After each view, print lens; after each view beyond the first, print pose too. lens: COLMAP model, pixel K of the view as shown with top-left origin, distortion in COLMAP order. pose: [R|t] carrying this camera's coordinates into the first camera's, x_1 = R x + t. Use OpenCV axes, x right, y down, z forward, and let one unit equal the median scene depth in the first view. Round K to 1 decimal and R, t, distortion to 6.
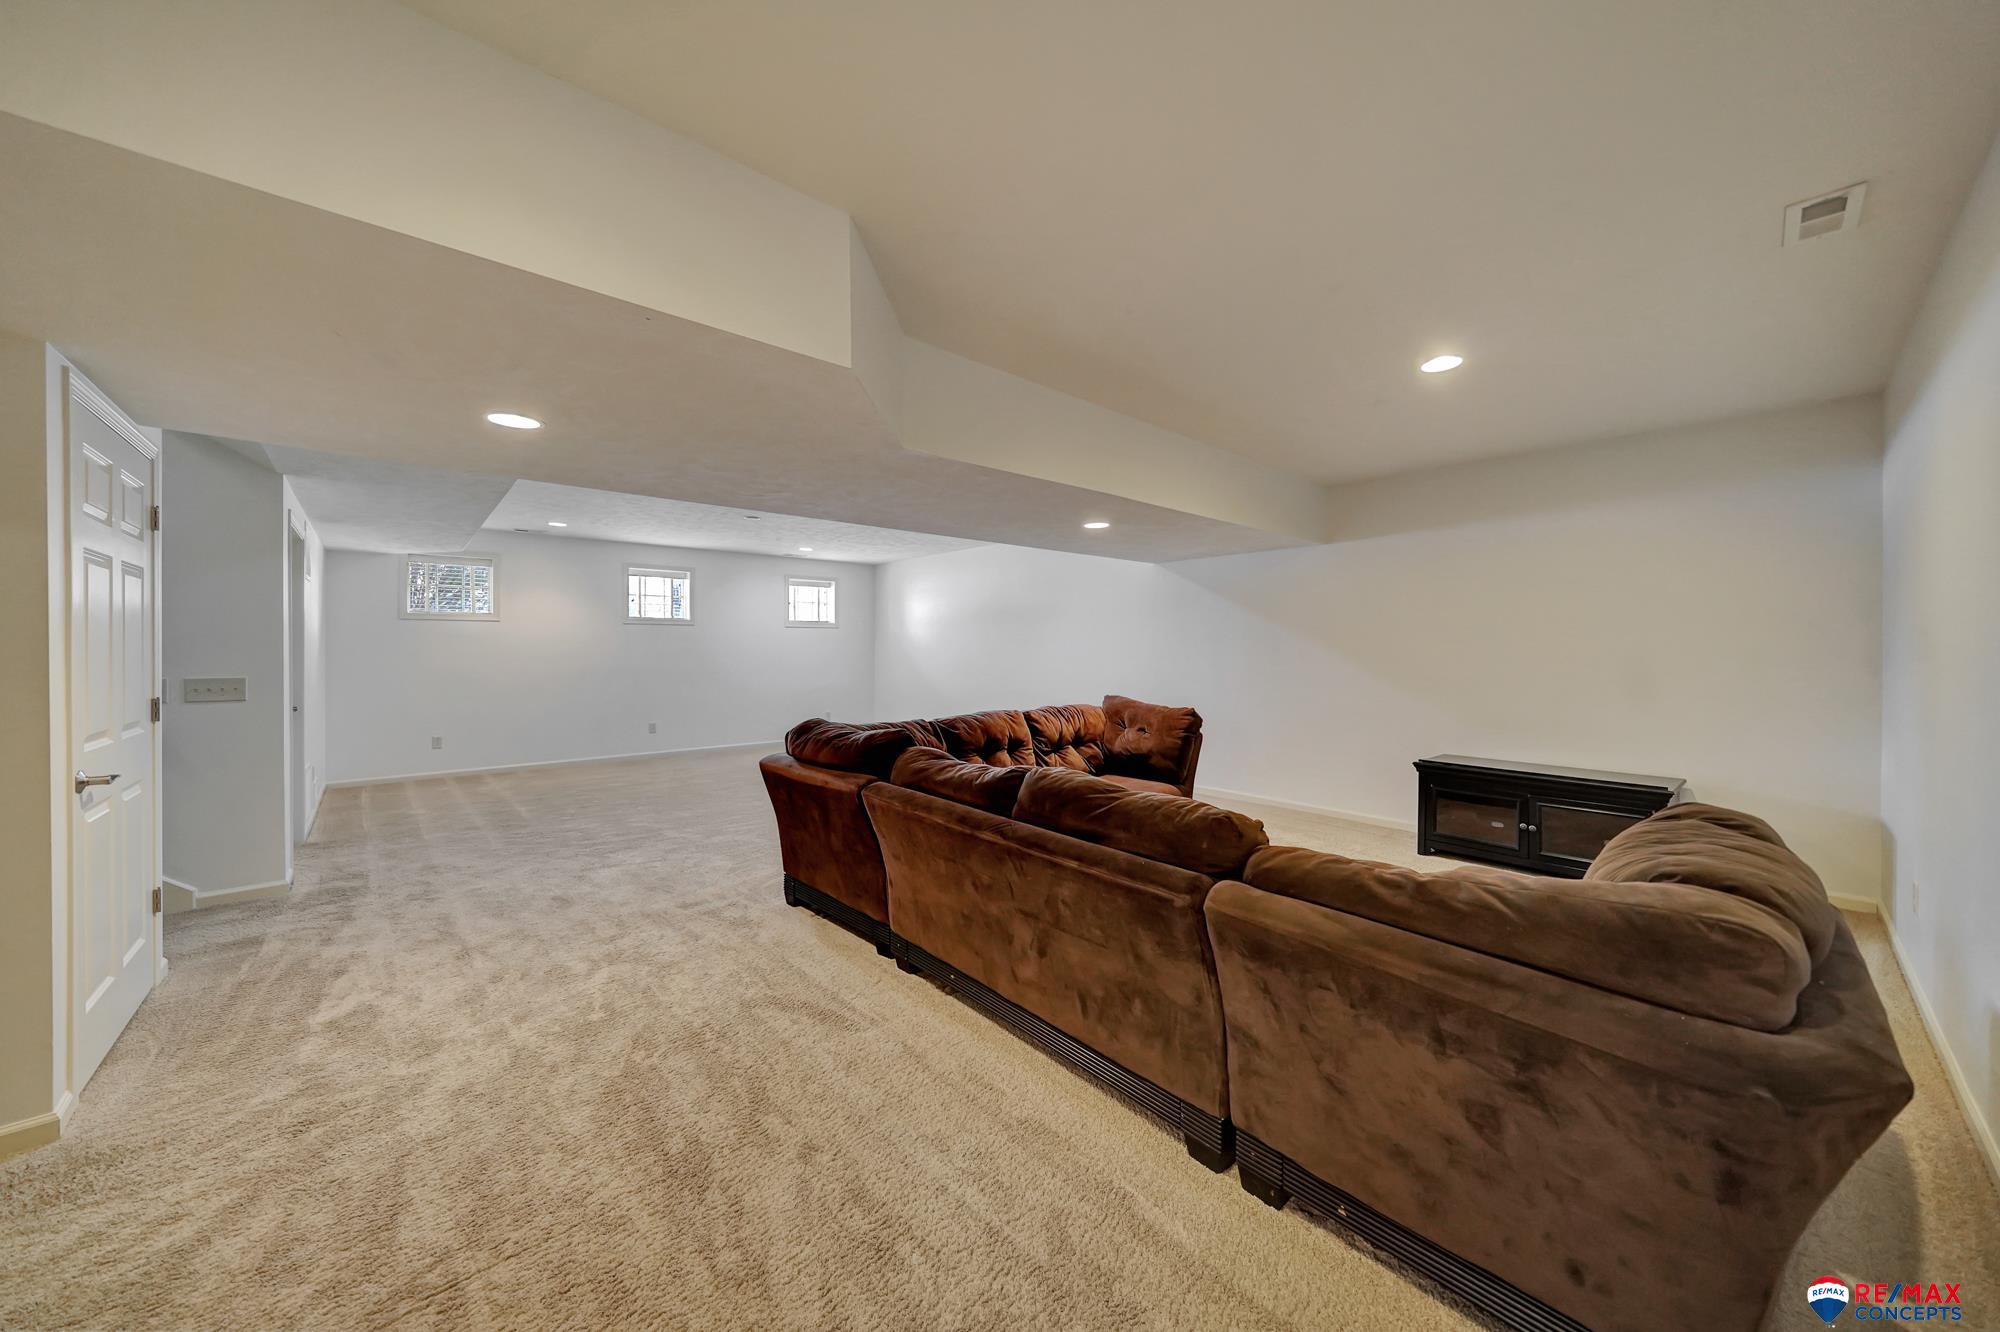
lens RADIAL K [[693.9, 0, 994.7], [0, 693.9, 657.8], [0, 0, 1]] dist [-0.000228, 0.000004]
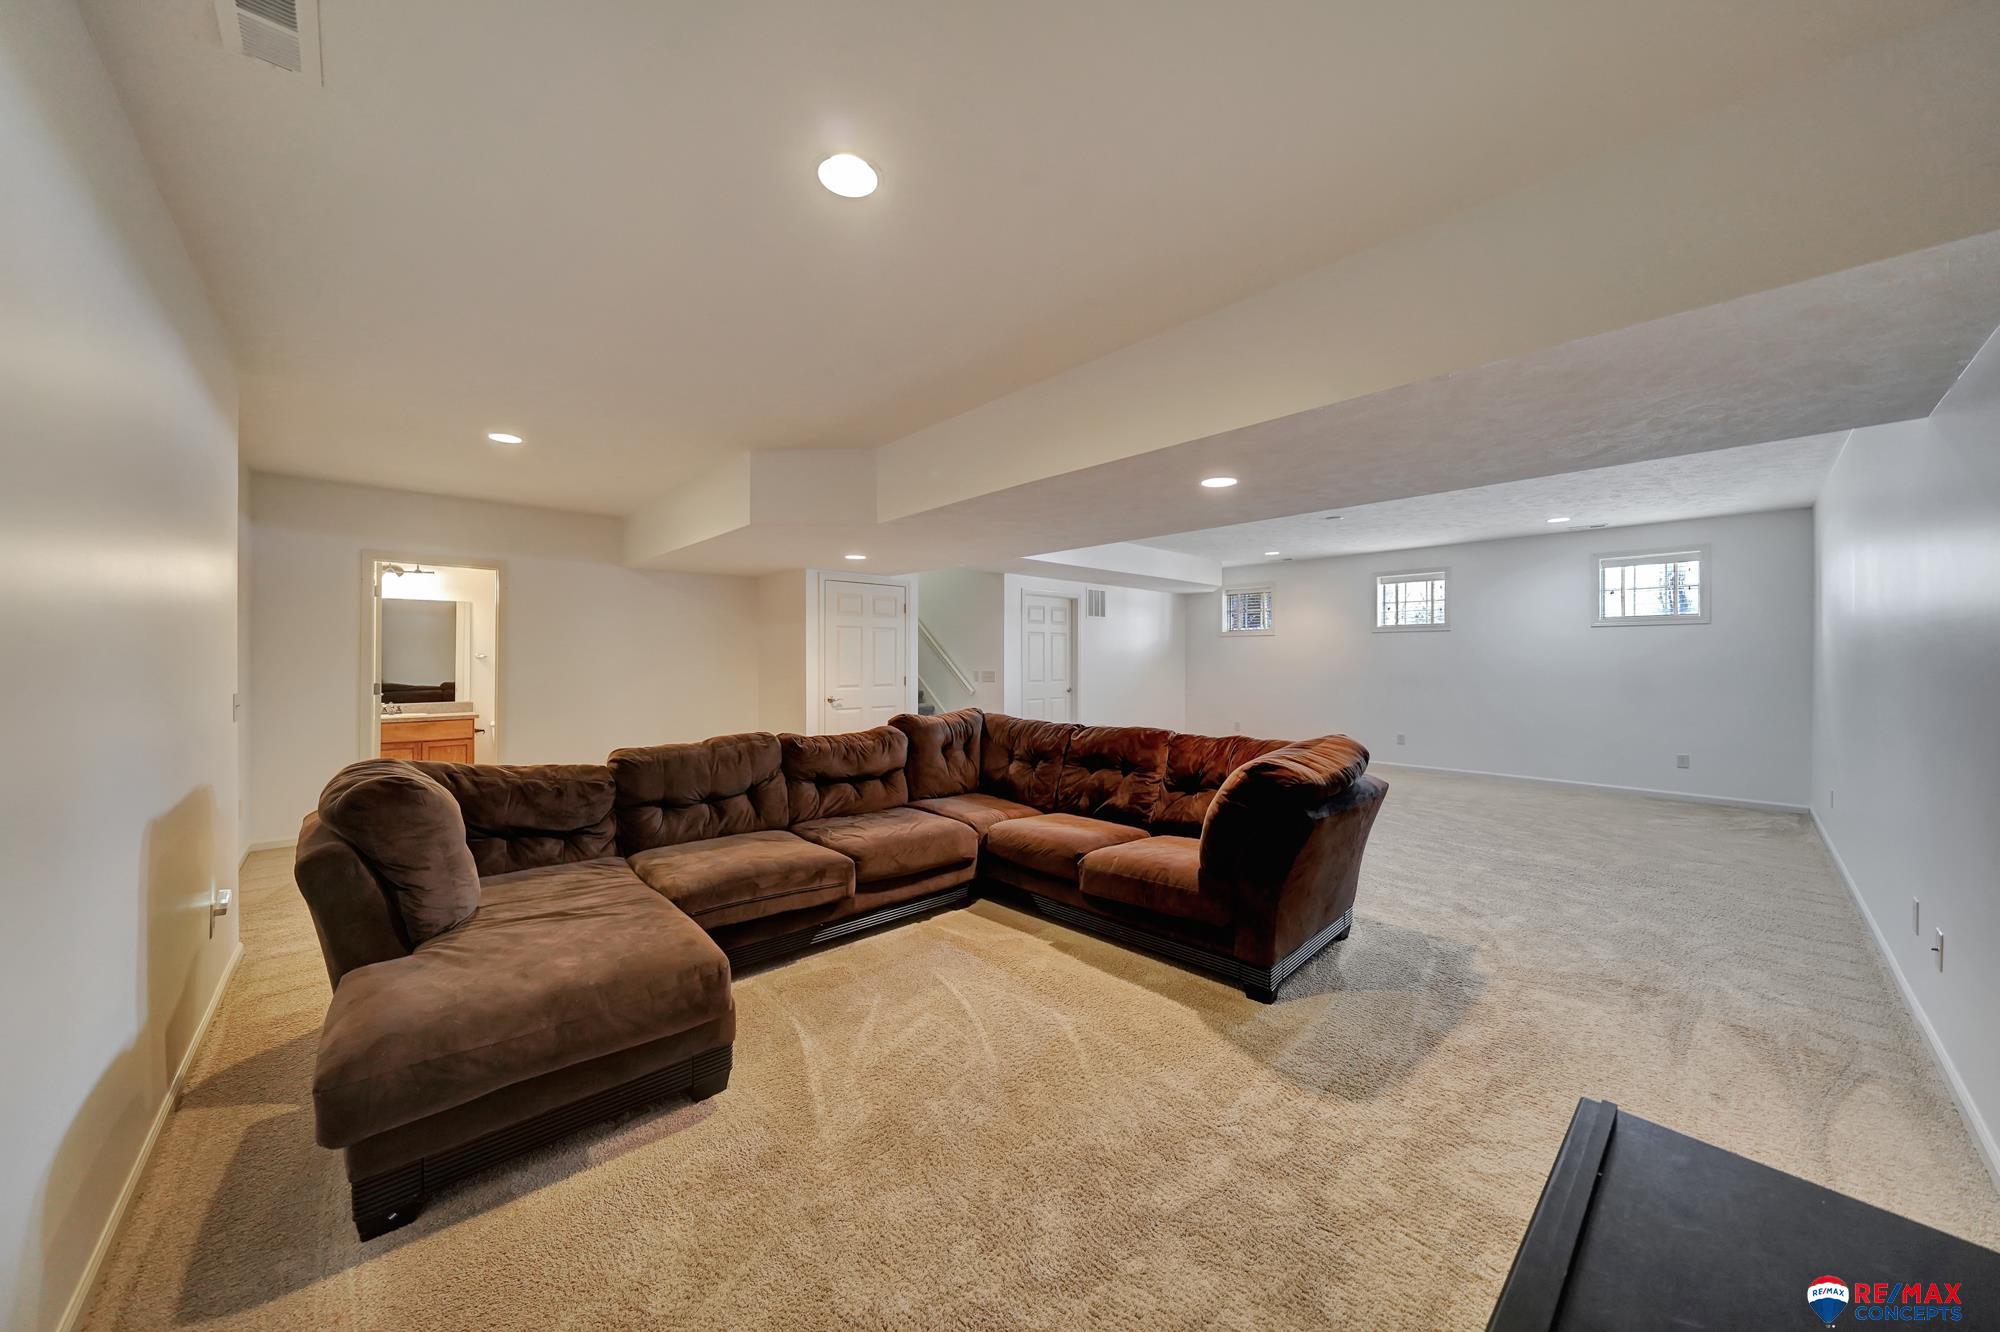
lens RADIAL K [[693.9, 0, 994.7], [0, 693.9, 657.8], [0, 0, 1]] dist [-0.000228, 0.000004]
pose [[0.015888, -0.001388, -0.999873, 0.446663], [-0.007043, 0.999974, -0.001500, -0.006211], [0.999849, 0.007065, 0.015878, 0.405195]]
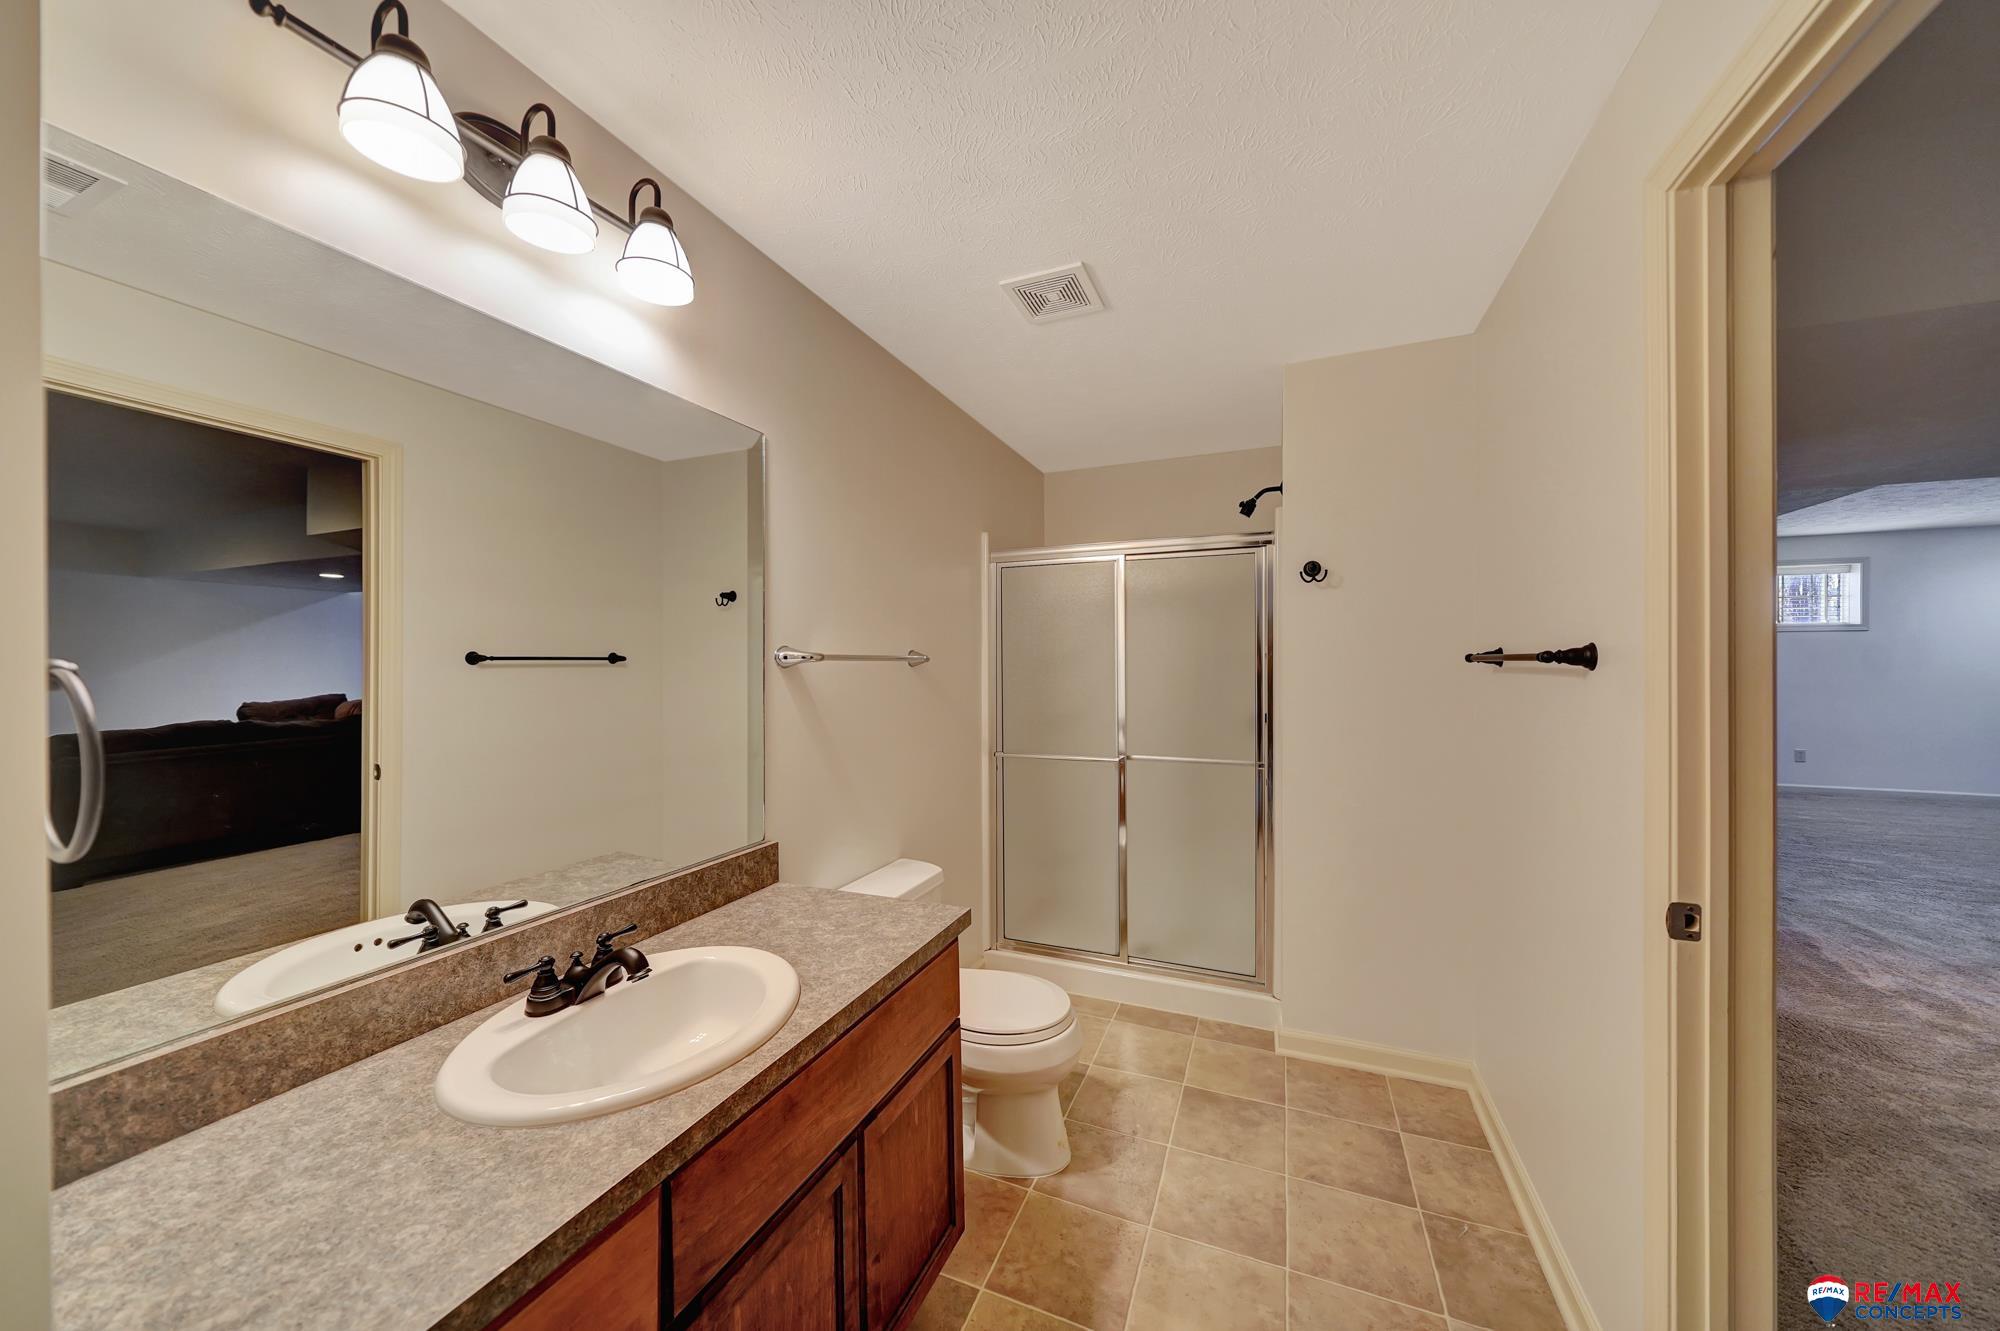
lens RADIAL K [[693.9, 0, 994.7], [0, 693.9, 657.3], [0, 0, 1]] dist [-0.000228, 0.000004]
pose [[0.433600, -0.011020, -0.901038, -0.266006], [-0.010986, 0.999786, -0.017515, 0.012781], [0.901039, 0.017494, 0.433386, -0.359918]]
